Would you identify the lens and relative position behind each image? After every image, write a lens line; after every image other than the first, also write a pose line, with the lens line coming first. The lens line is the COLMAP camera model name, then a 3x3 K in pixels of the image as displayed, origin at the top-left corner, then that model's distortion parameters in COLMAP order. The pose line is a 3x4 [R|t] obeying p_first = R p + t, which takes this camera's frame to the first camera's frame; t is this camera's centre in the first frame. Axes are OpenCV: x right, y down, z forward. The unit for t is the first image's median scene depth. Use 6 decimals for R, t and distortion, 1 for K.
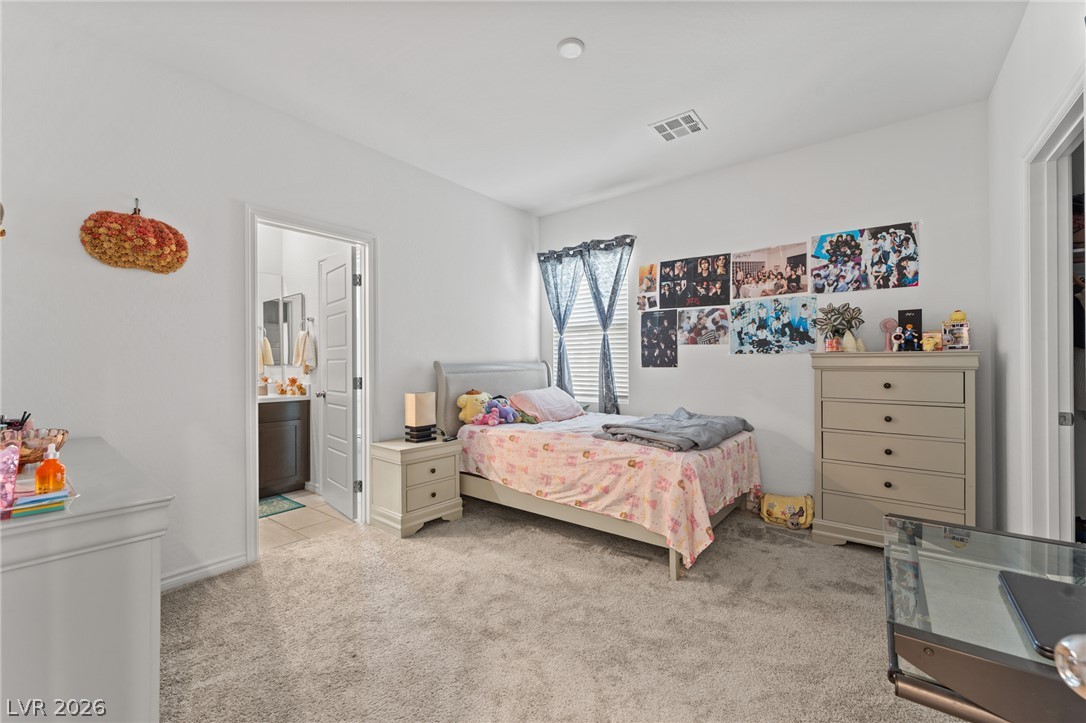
lens RADIAL K [[445.0, 0, 544.0], [0, 445.0, 359.1], [0, 0, 1]] dist [-0.001818, -0.000027]
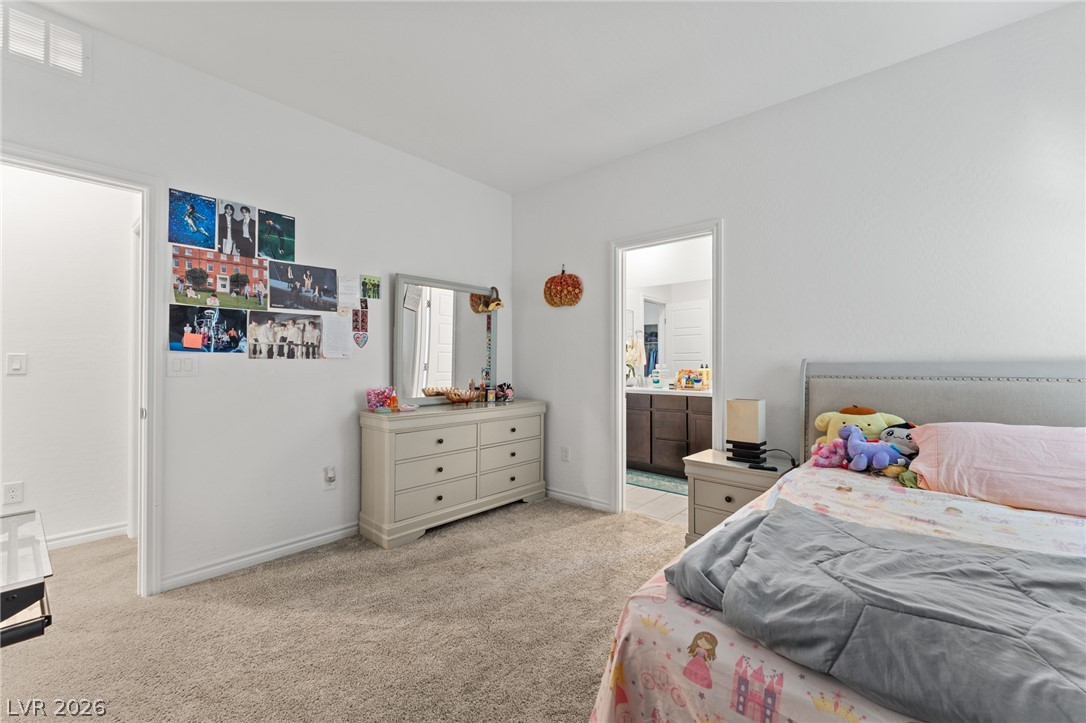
lens RADIAL K [[445.0, 0, 544.0], [0, 445.0, 359.1], [0, 0, 1]] dist [-0.001818, -0.000027]
pose [[-0.073699, -0.004603, -0.997270, 0.772342], [0.007576, 0.999958, -0.005176, 0.008390], [0.997252, -0.007937, -0.073661, 1.031009]]
